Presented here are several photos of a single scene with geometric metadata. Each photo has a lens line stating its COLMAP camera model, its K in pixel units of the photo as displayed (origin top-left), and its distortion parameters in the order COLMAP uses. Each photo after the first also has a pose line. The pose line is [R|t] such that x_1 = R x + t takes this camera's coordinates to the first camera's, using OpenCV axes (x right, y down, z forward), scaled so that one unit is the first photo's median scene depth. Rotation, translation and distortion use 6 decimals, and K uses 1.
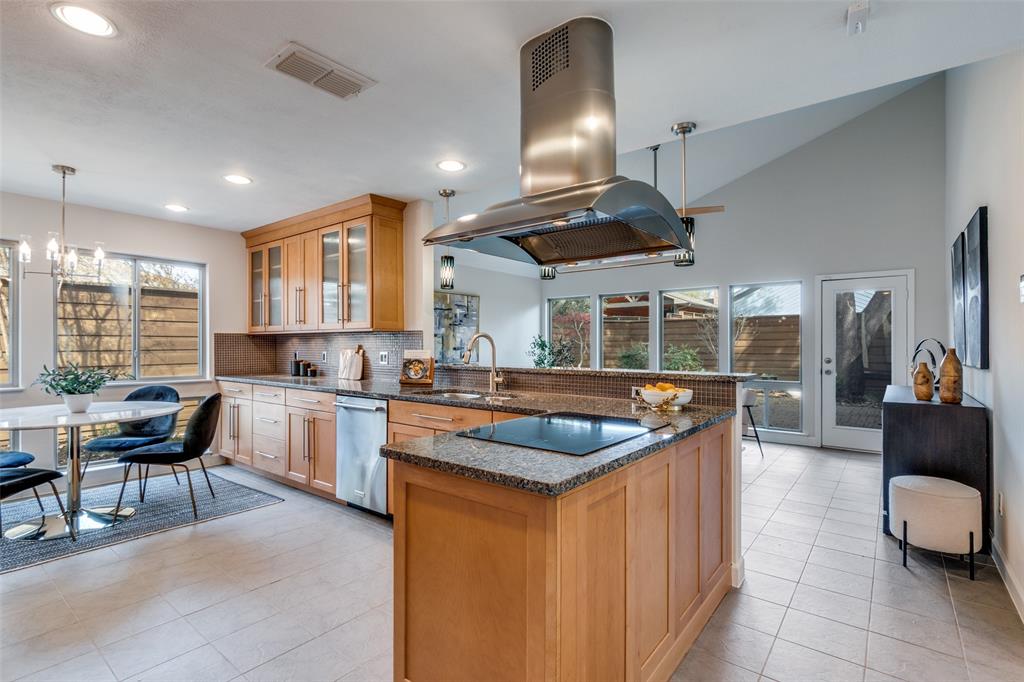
lens RADIAL K [[471.5, 0, 497.6], [0, 471.5, 342.8], [0, 0, 1]] dist [0.000289, 0.000142]
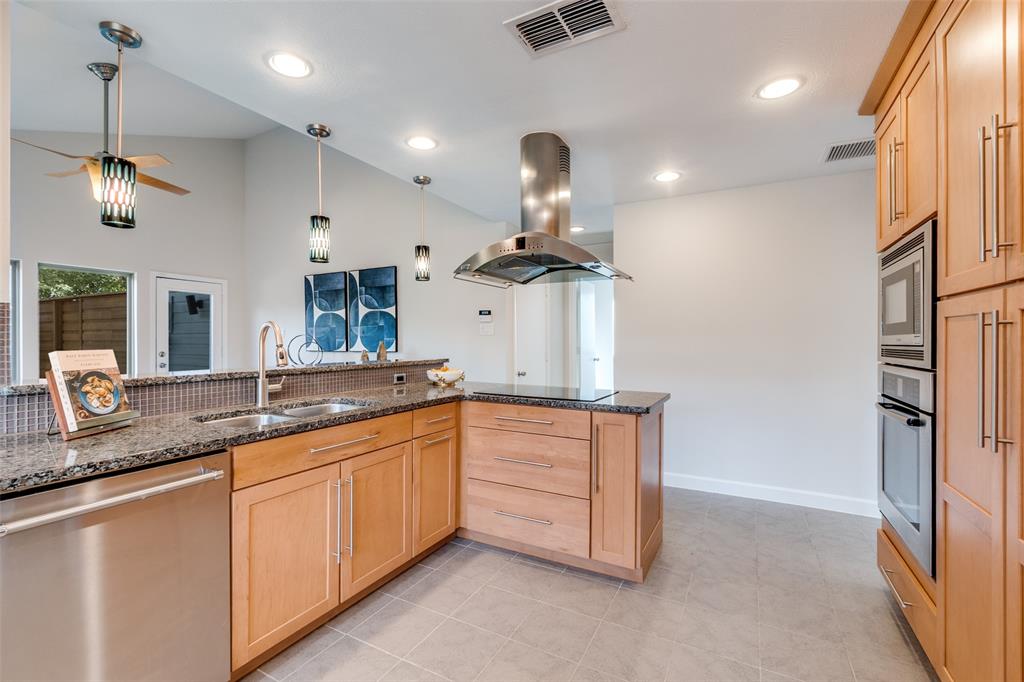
lens RADIAL K [[452.1, 0, 506.8], [0, 452.1, 339.1], [0, 0, 1]] dist [0.000015, -0.000067]
pose [[-0.170763, 0.000466, 0.985312, -0.551150], [-0.004649, 0.999988, -0.001279, 0.003527], [-0.985301, -0.004799, -0.170759, 0.583875]]
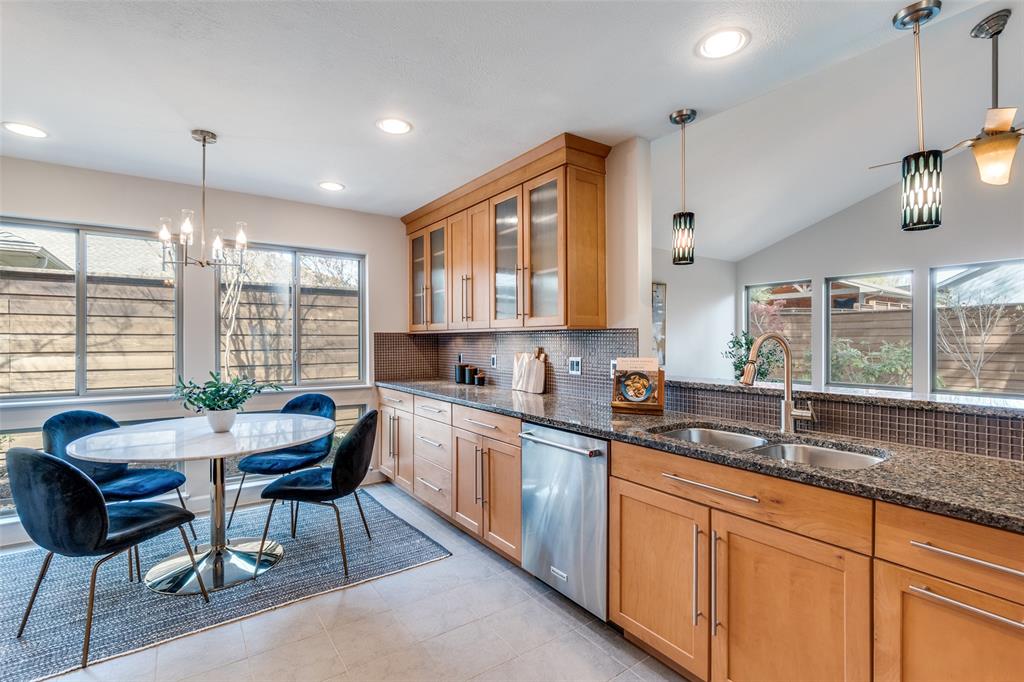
lens RADIAL K [[452.1, 0, 506.8], [0, 452.1, 339.1], [0, 0, 1]] dist [0.000015, -0.000067]
pose [[0.961882, -0.002295, -0.273454, -0.146388], [0.002827, 0.999995, 0.001551, -0.010620], [0.273449, -0.002265, 0.961884, 0.284064]]
